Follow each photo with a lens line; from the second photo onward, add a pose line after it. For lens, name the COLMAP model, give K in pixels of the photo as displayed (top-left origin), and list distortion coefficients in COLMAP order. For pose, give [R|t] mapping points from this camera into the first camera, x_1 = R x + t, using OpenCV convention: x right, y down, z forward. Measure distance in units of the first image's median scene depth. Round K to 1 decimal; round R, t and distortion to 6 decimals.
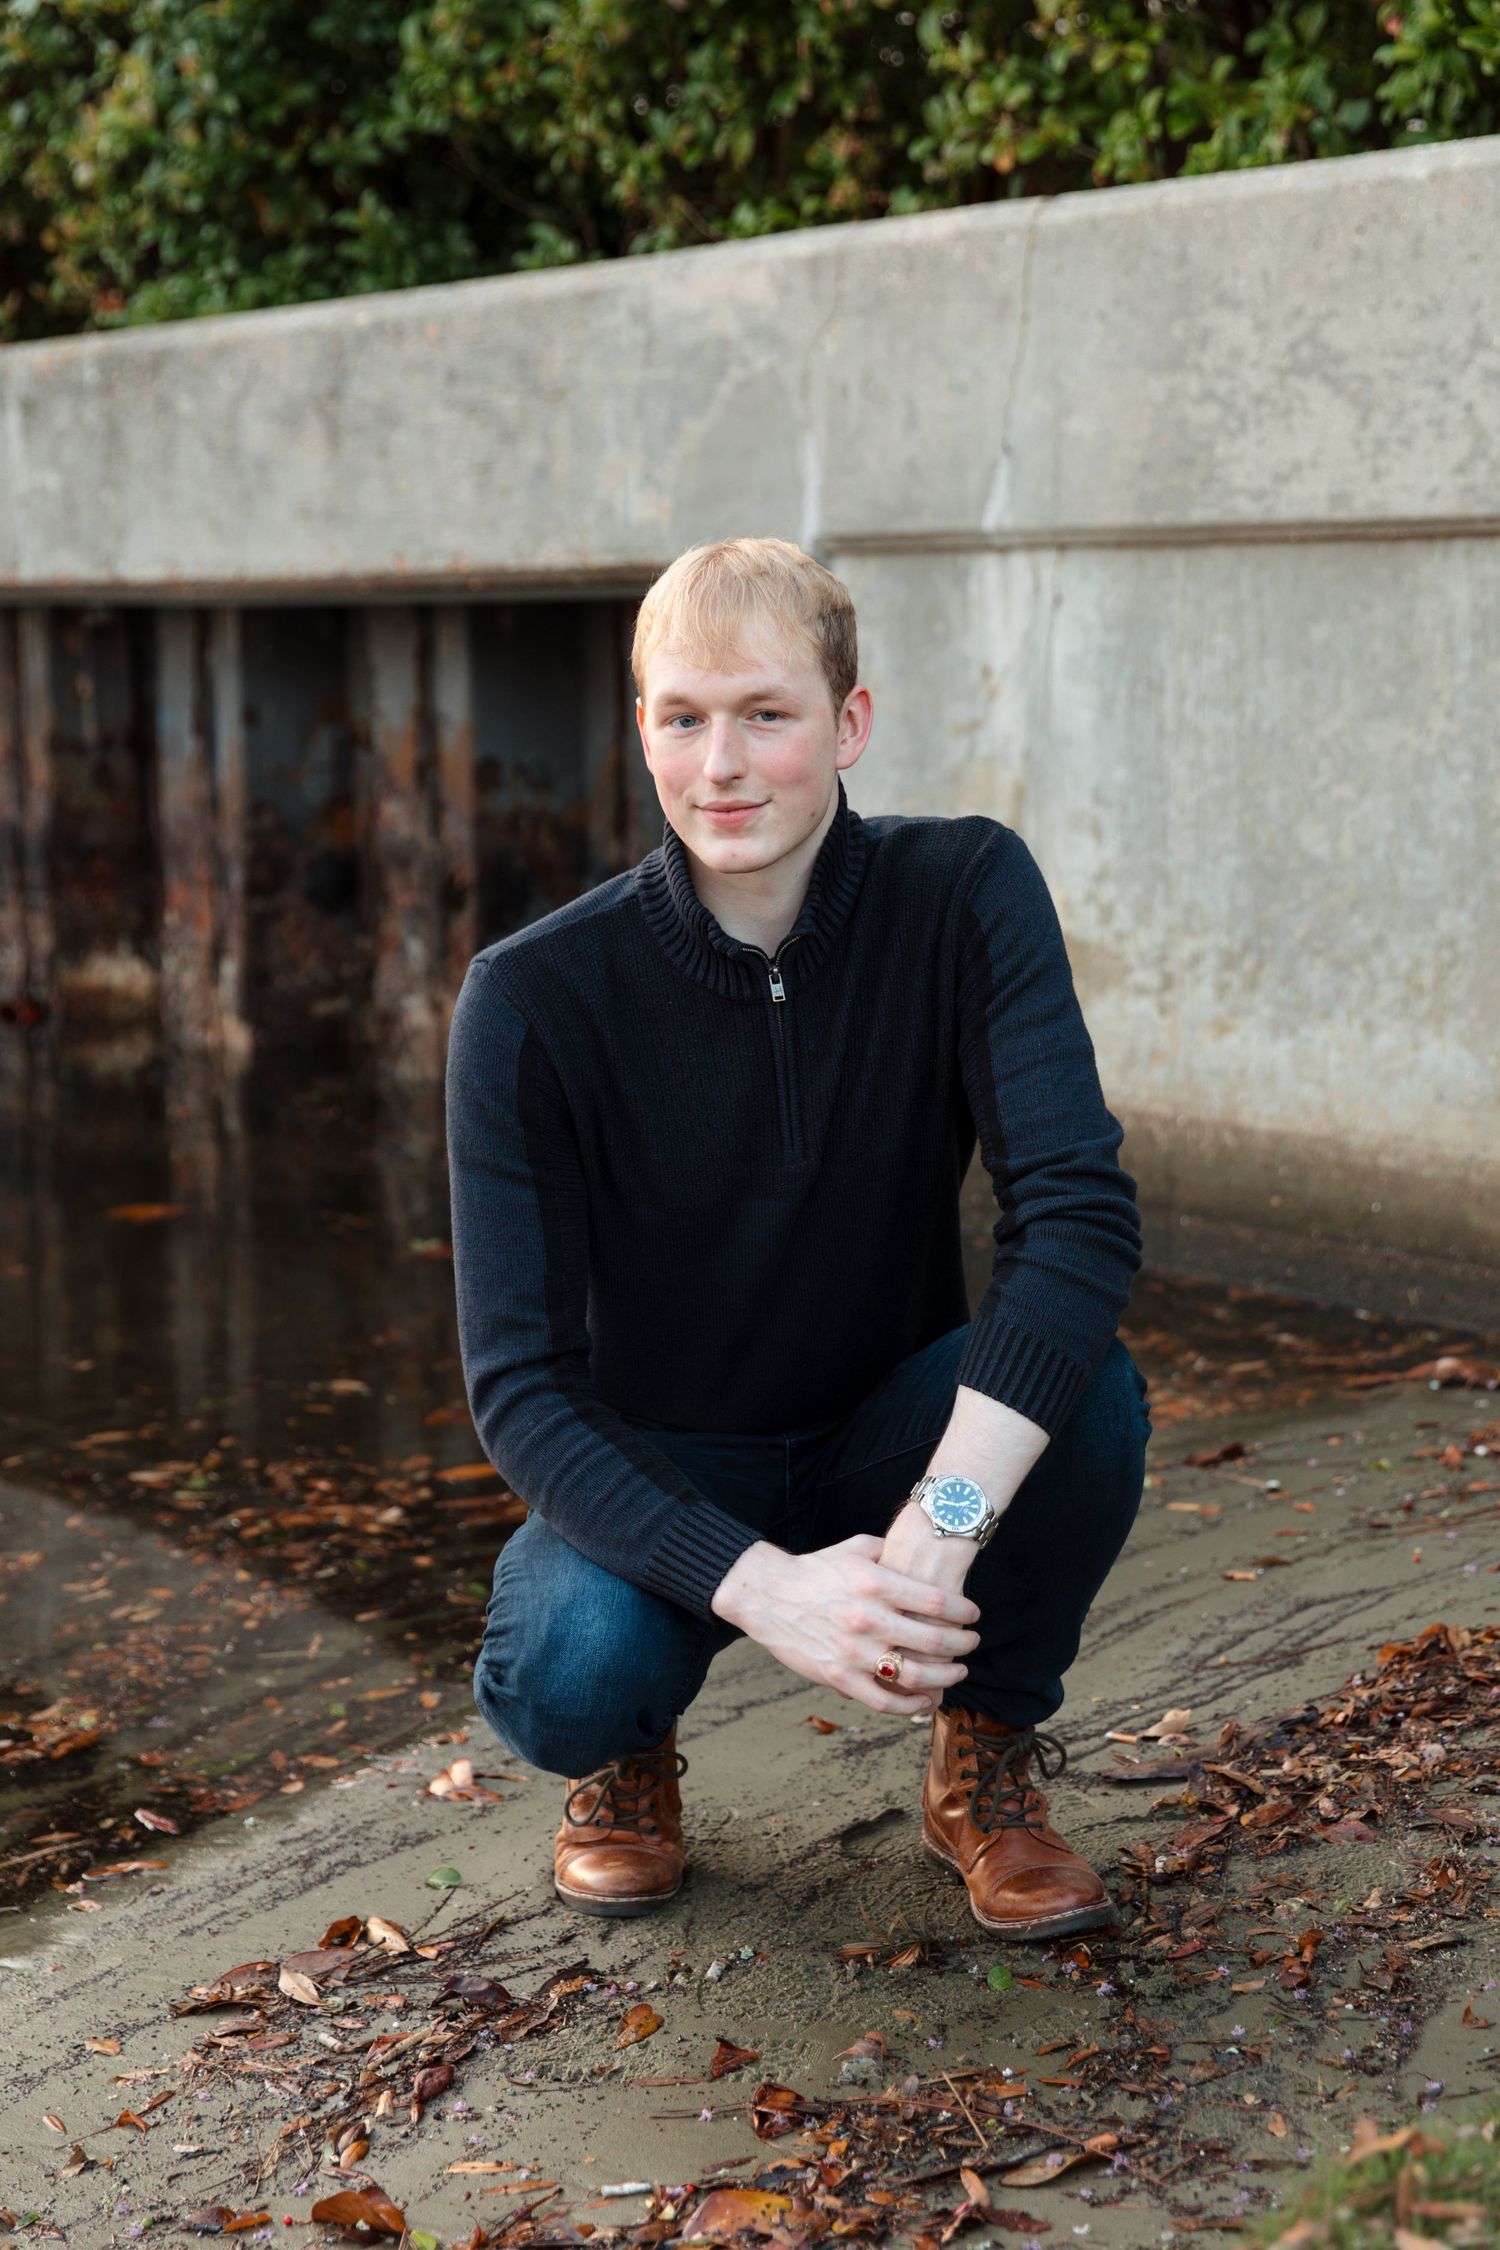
lens RADIAL K [[3216.5, 0, 750.0], [0, 3216.5, 1125.0], [0, 0, 1]] dist [-0.003807, 0.016346]
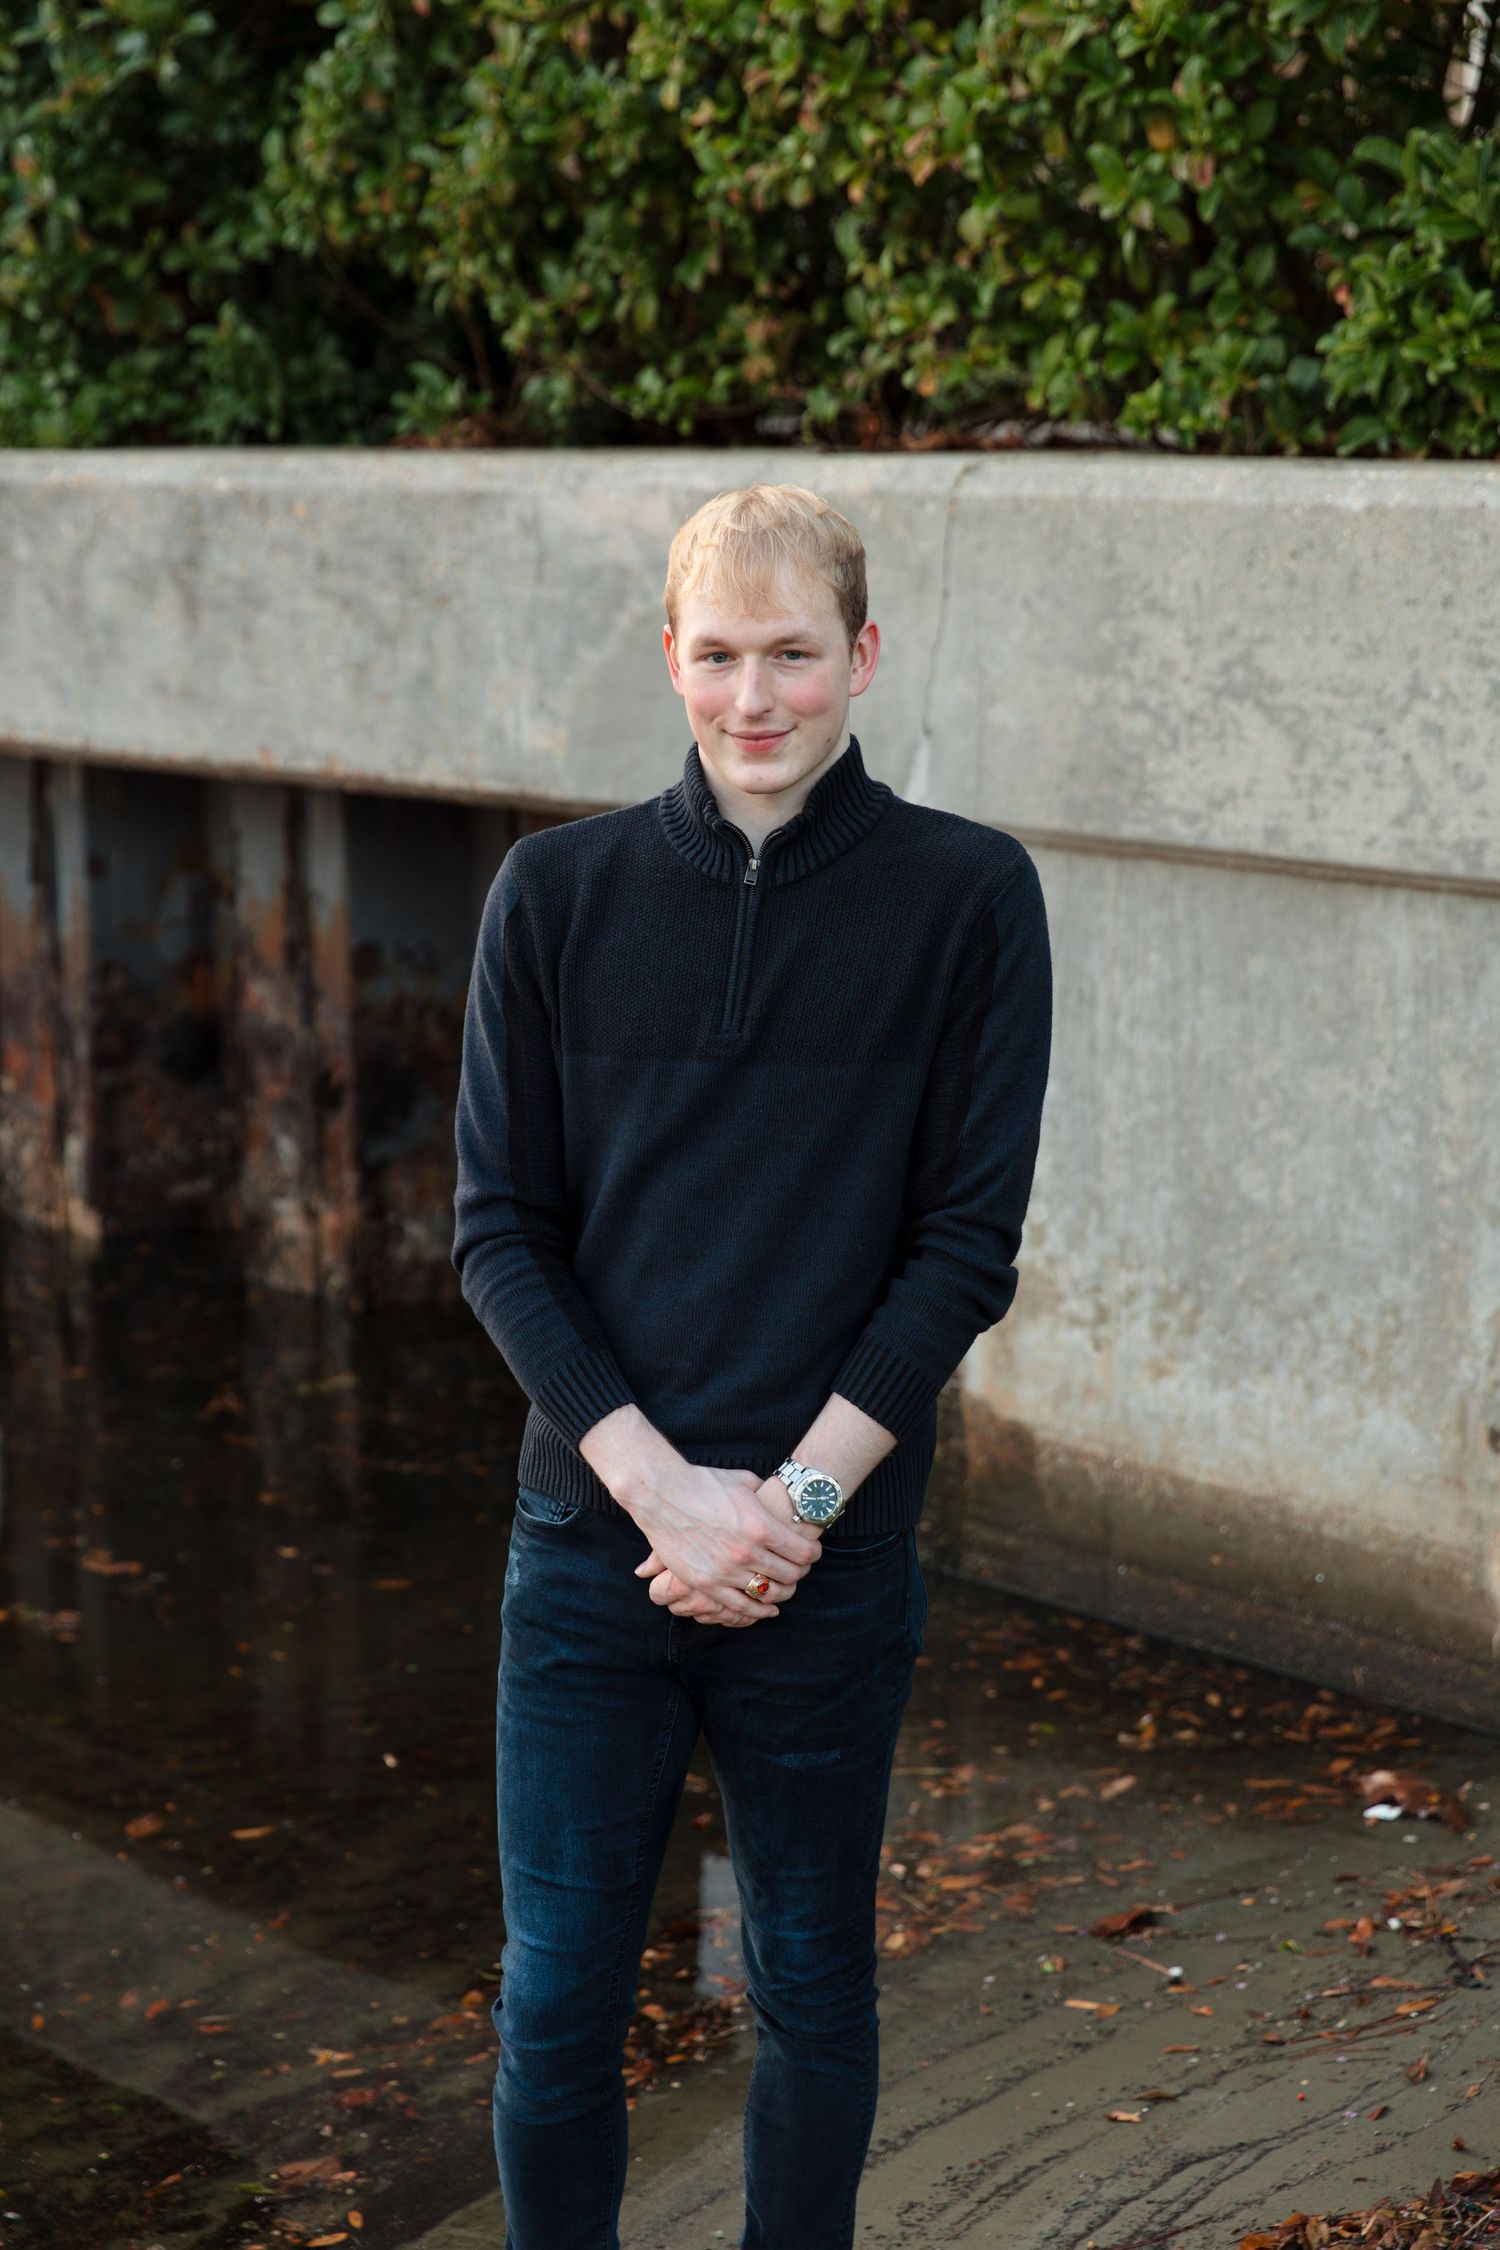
lens RADIAL K [[4089.9, 0, 718.7], [0, 4089.9, 1054.8], [0, 0, 1]] dist [0.028090, -0.410865]
pose [[0.999981, -0.005409, 0.003046, 0.016595], [0.005336, 0.999709, 0.023535, -0.150893], [-0.003172, -0.023518, 0.999718, -0.179716]]
